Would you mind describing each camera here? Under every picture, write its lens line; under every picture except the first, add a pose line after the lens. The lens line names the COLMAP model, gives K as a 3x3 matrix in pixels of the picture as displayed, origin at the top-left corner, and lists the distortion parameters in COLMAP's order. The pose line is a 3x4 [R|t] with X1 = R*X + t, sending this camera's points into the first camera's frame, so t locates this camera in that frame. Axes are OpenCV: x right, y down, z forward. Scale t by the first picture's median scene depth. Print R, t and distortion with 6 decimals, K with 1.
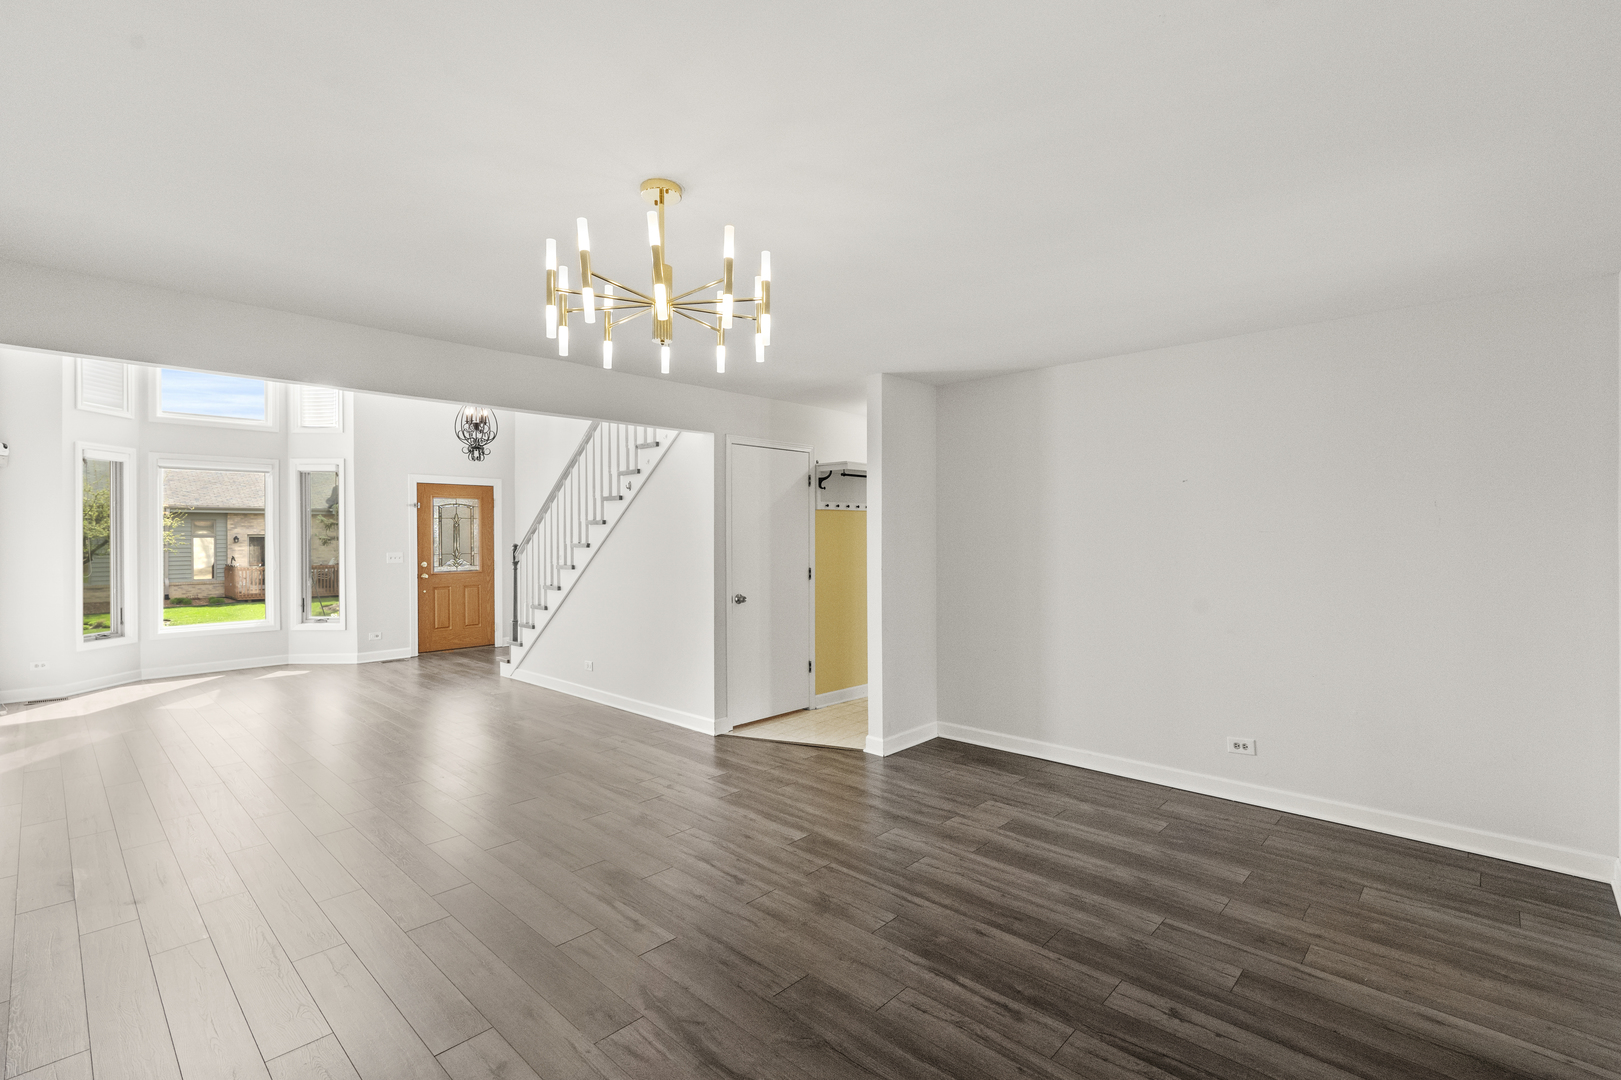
lens RADIAL K [[728.1, 0, 800.9], [0, 728.1, 536.1], [0, 0, 1]] dist [-0.001380, 0.003056]
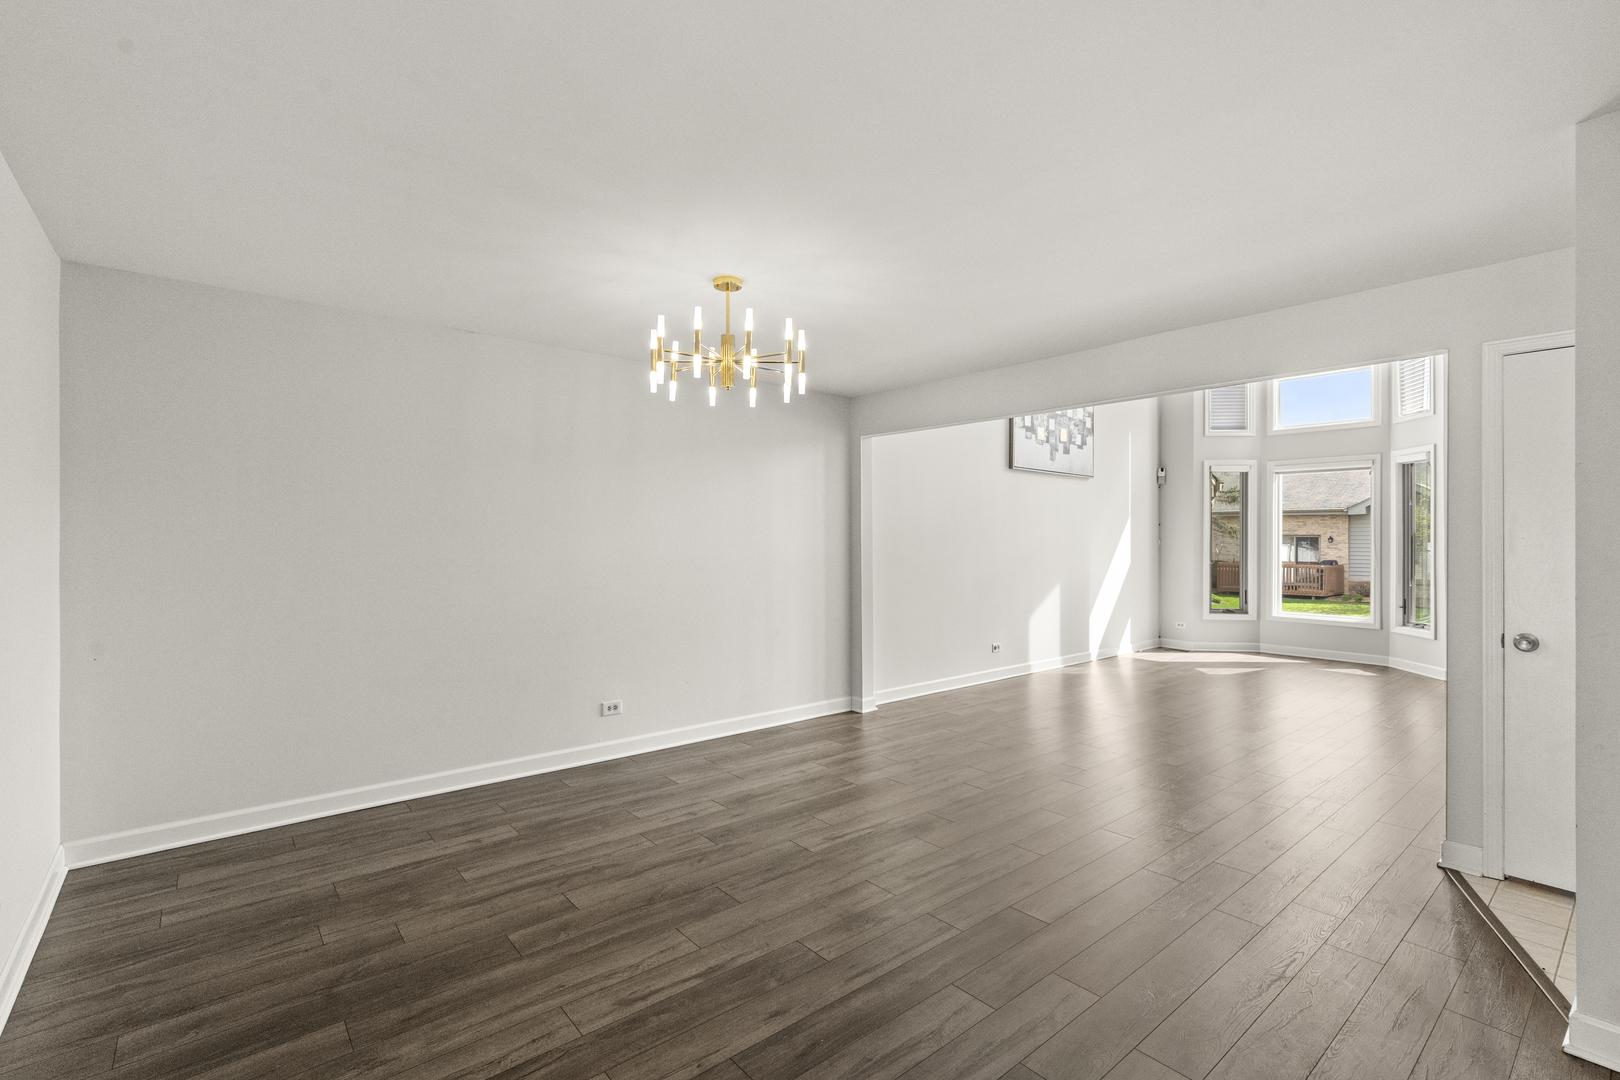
lens RADIAL K [[727.6, 0, 812.5], [0, 727.6, 527.3], [0, 0, 1]] dist [-0.001380, 0.003056]
pose [[-0.100741, -0.009241, -0.994870, 0.320759], [-0.005860, 0.999945, -0.008695, 0.005743], [0.994895, 0.004954, -0.100789, 0.344280]]
